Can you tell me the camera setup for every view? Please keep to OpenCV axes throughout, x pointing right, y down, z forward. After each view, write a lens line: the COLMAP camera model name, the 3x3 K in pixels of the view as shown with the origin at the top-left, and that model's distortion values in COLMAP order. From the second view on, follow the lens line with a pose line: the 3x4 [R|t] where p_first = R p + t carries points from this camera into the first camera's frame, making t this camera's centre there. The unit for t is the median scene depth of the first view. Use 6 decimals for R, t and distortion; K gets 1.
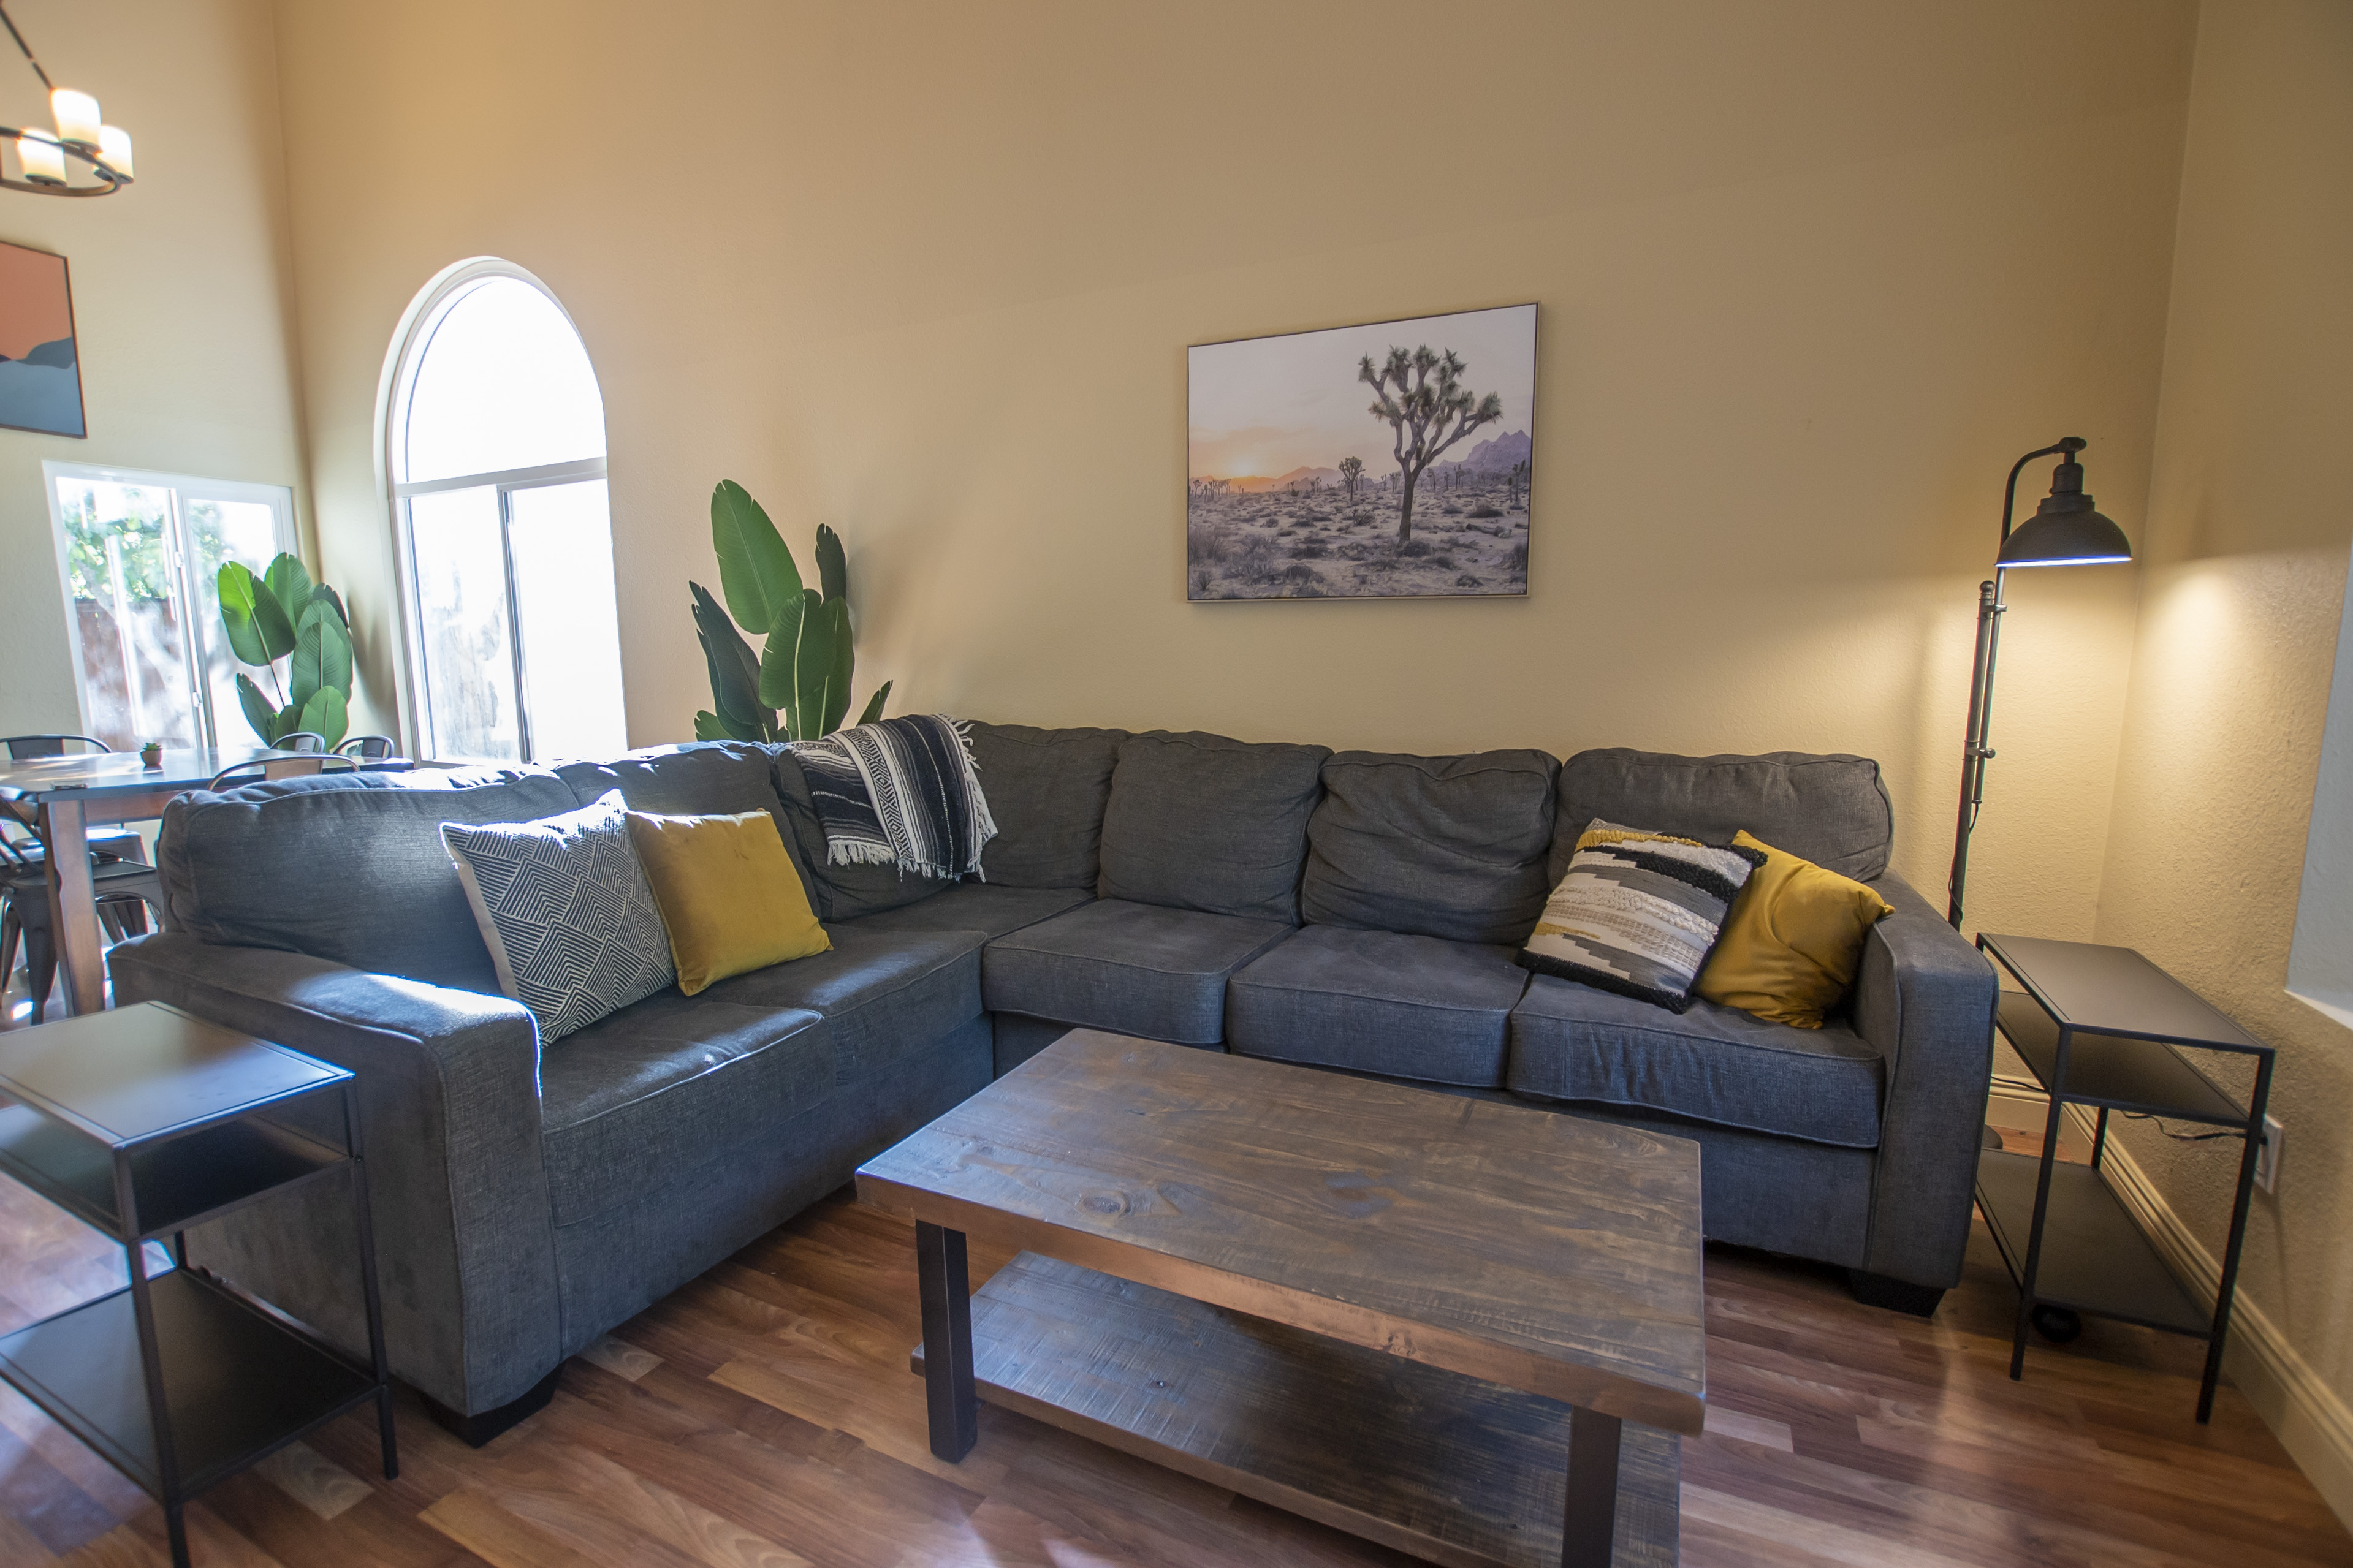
lens RADIAL K [[1053.9, 0, 1178.2], [0, 1053.9, 797.3], [0, 0, 1]] dist [-0.024312, 0.000730]
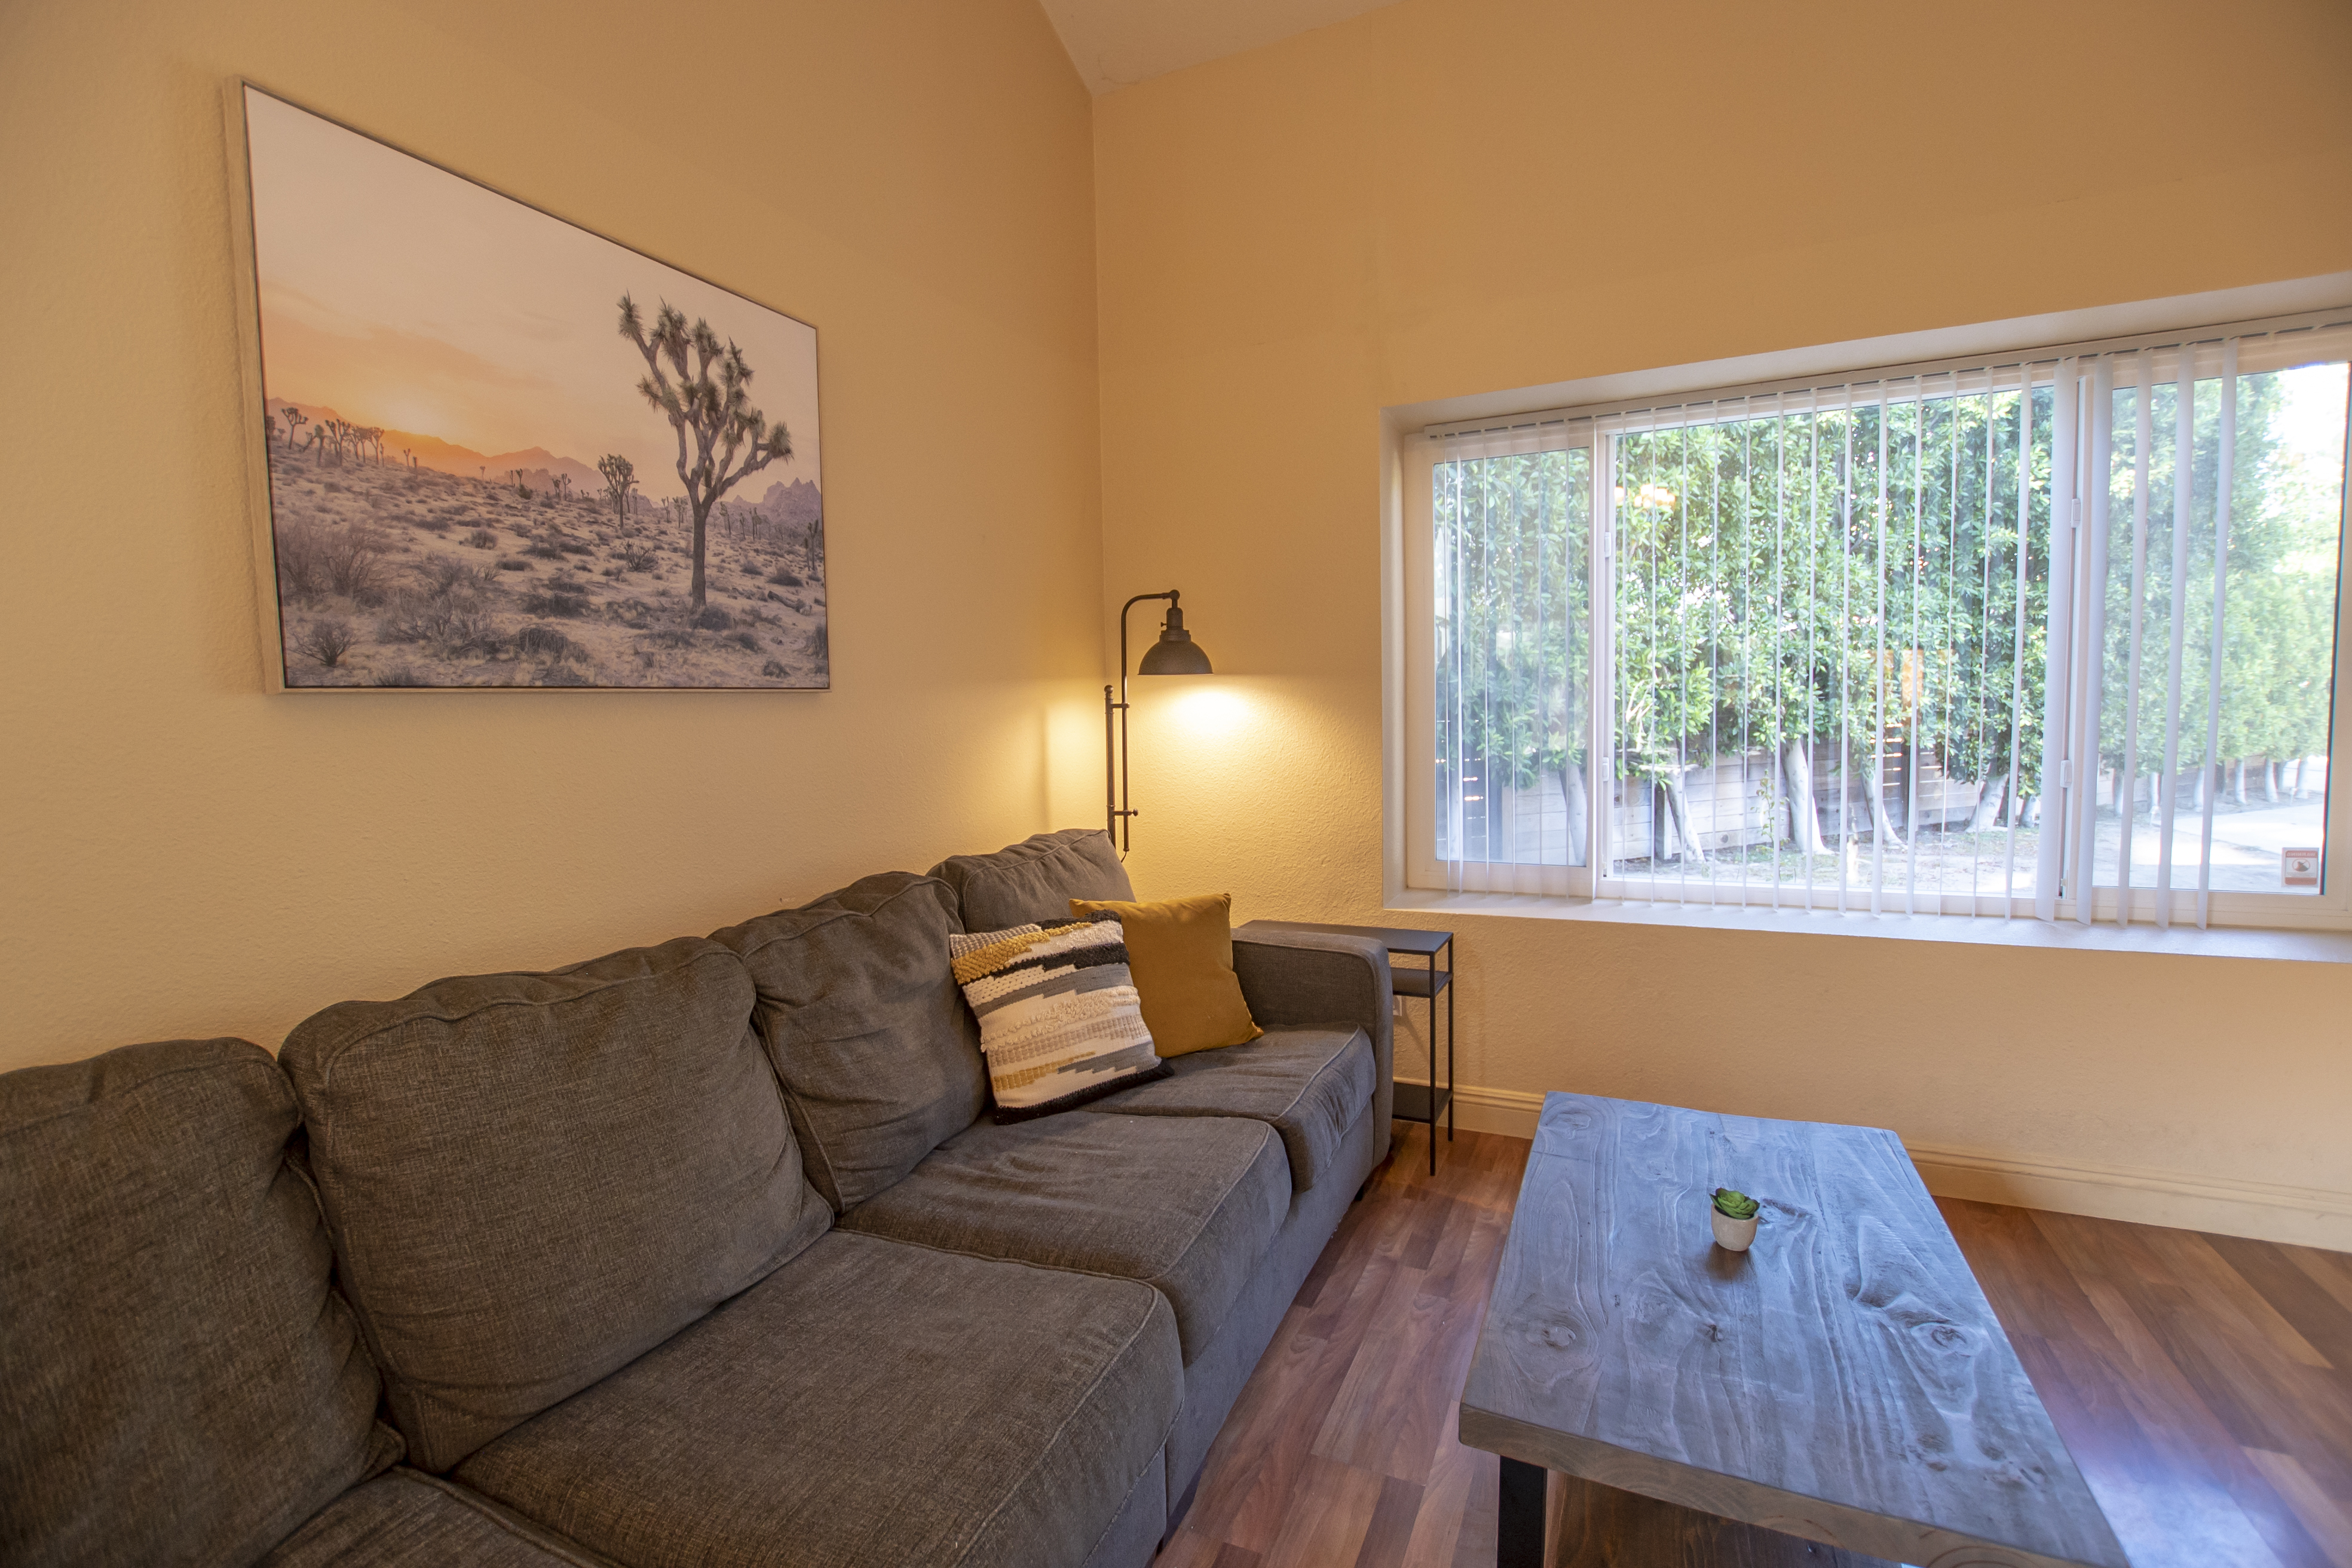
lens RADIAL K [[1053.6, 0, 1169.8], [0, 1053.6, 769.2], [0, 0, 1]] dist [-0.024312, 0.000730]
pose [[-0.006776, -0.061576, 0.998079, -0.445302], [0.169364, 0.983612, 0.061833, -0.136030], [-0.985530, 0.169457, 0.003764, 0.735996]]
